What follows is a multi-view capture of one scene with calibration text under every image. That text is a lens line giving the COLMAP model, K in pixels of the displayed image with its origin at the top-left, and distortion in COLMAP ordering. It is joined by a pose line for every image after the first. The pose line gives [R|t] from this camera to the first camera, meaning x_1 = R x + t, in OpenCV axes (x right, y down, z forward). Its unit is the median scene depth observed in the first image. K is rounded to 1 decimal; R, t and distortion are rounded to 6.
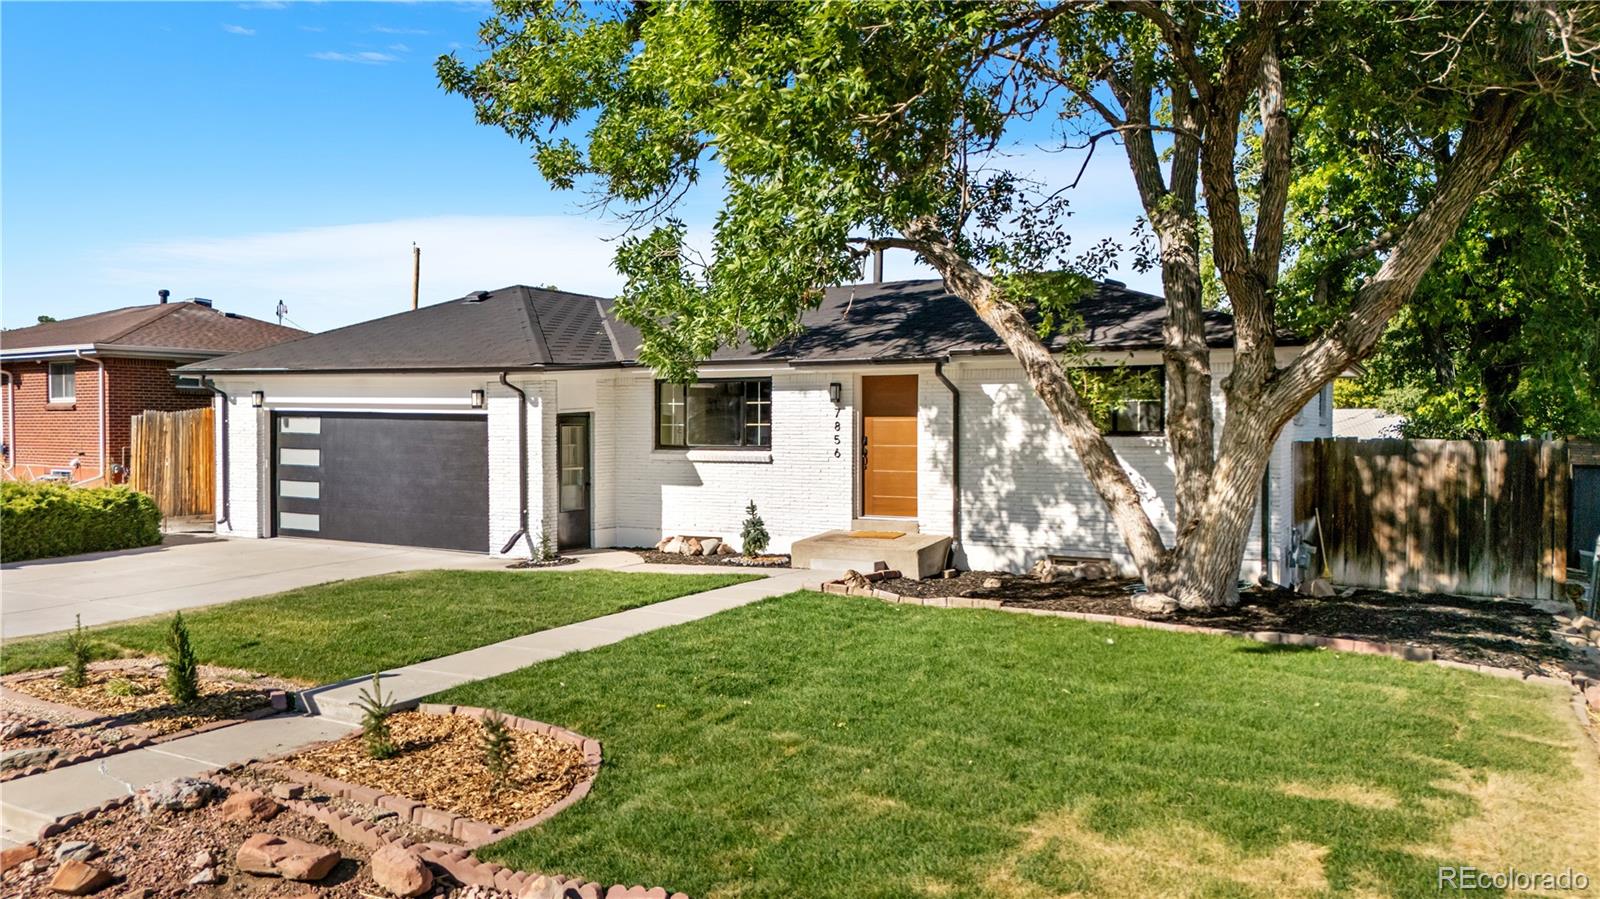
lens RADIAL K [[1133.1, 0, 797.2], [0, 1133.1, 451.3], [0, 0, 1]] dist [0.101451, 0.001331]
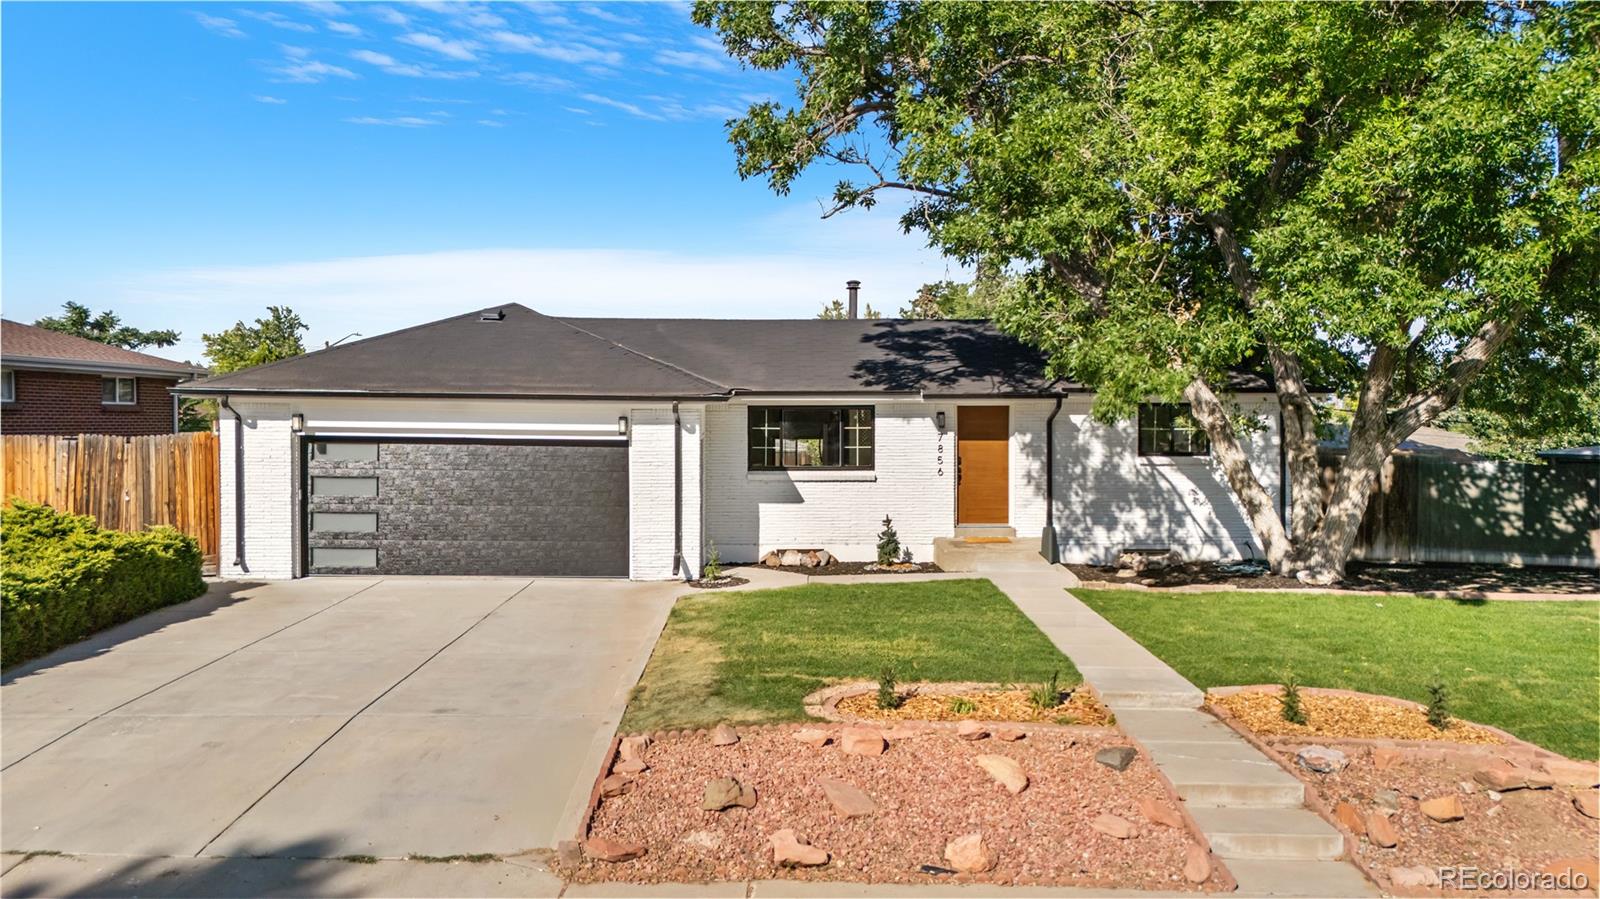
lens RADIAL K [[1133.1, 0, 799.2], [0, 1133.1, 440.9], [0, 0, 1]] dist [0.101451, 0.001331]
pose [[0.878154, -0.007910, 0.478313, -0.667886], [0.012001, 0.999913, -0.005497, -0.026378], [-0.478228, 0.010568, 0.878172, 0.042304]]
